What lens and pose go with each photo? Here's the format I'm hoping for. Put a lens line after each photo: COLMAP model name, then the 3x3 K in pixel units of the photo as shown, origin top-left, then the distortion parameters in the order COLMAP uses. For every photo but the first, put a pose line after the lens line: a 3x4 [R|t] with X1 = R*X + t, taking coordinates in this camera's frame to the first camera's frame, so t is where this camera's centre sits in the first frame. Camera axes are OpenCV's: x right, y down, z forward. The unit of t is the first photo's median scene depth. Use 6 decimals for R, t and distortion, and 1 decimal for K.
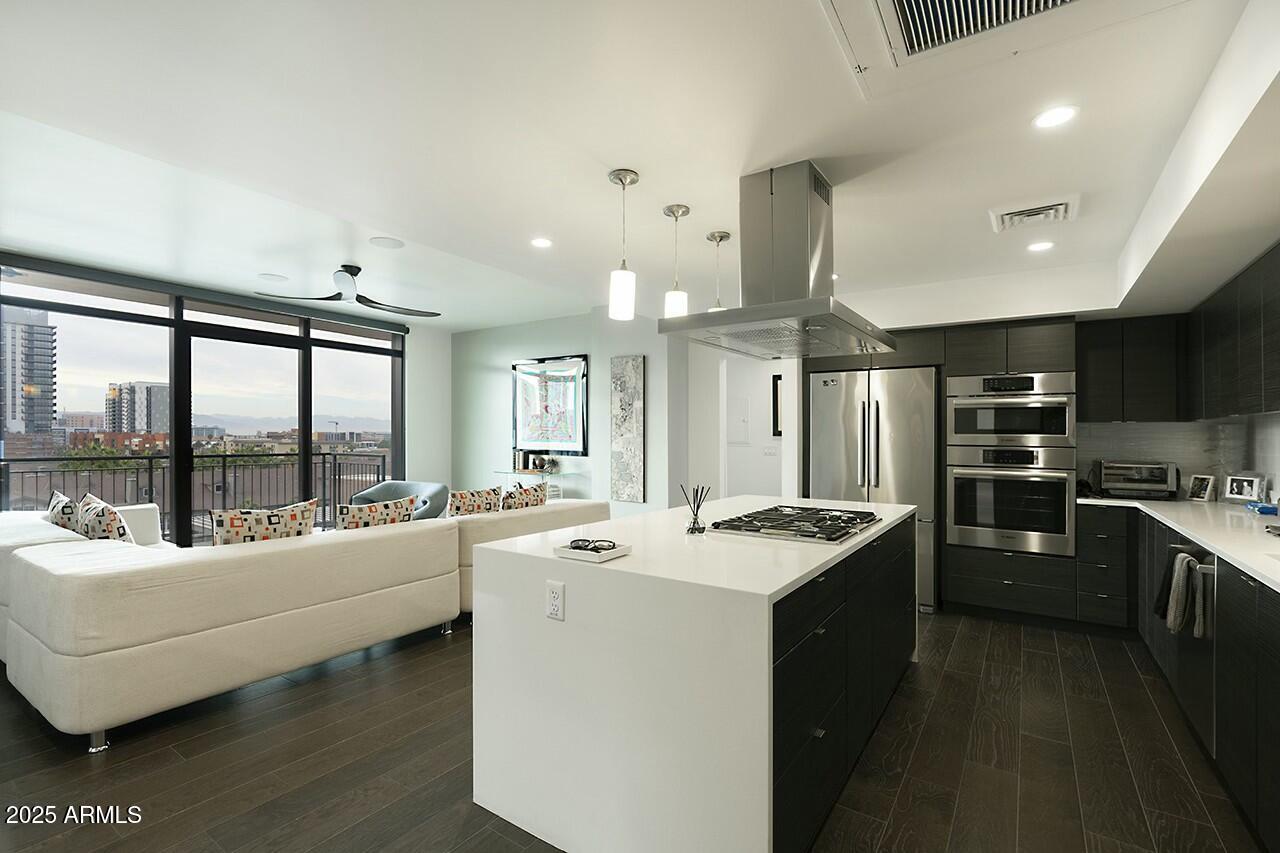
lens RADIAL K [[586.2, 0, 636.1], [0, 586.2, 448.2], [0, 0, 1]] dist [-0.000822, 0.000606]
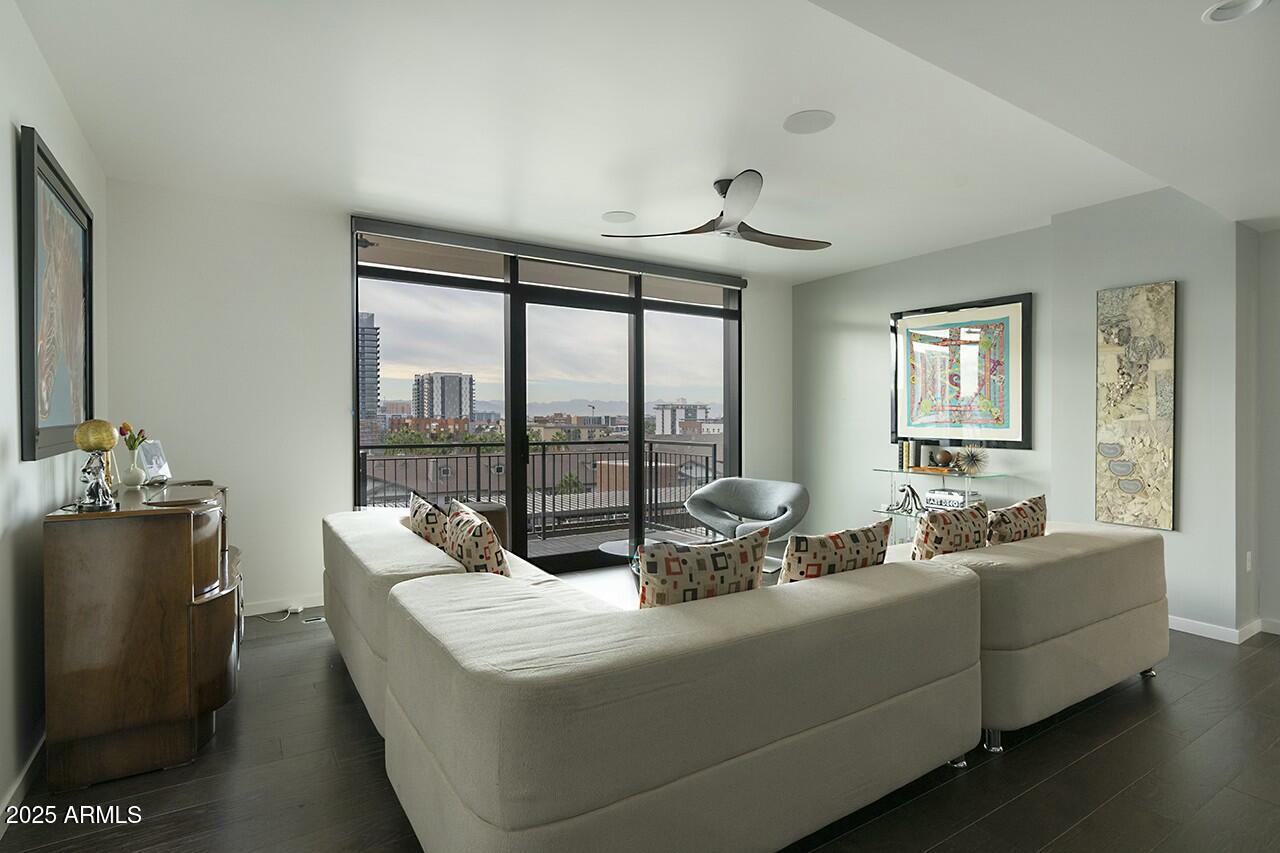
lens RADIAL K [[648.6, 0, 636.5], [0, 648.6, 432.0], [0, 0, 1]] dist [-0.003135, 0.000110]
pose [[0.920717, 0.002380, -0.390225, -0.223058], [-0.002790, 0.999996, -0.000482, -0.004585], [0.390222, 0.001533, 0.920719, 0.183461]]
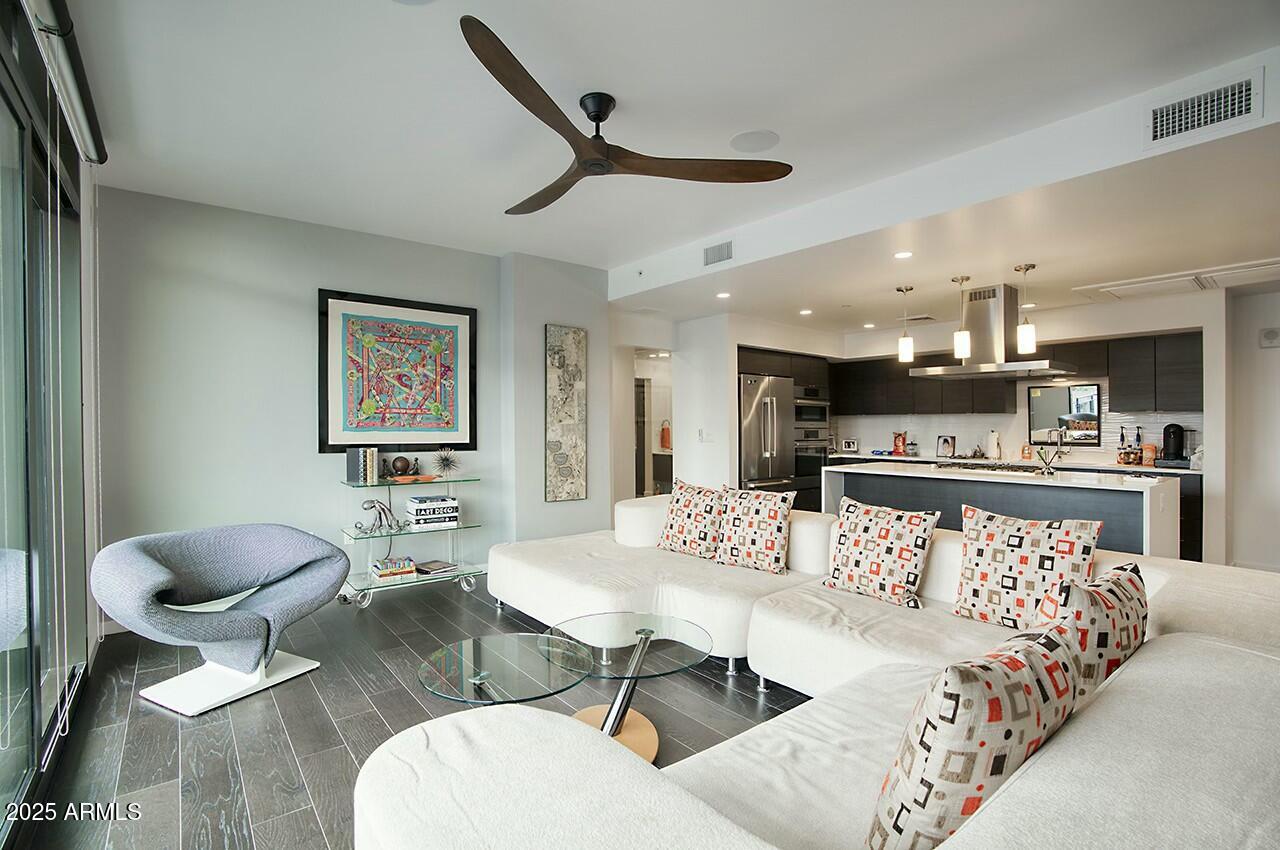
lens RADIAL K [[586.2, 0, 642.3], [0, 586.2, 419.9], [0, 0, 1]] dist [-0.000822, 0.000606]
pose [[0.308146, -0.002522, 0.951336, -0.763770], [0.015613, 0.999875, -0.002407, -0.019990], [-0.951211, 0.015595, 0.308147, 0.631357]]
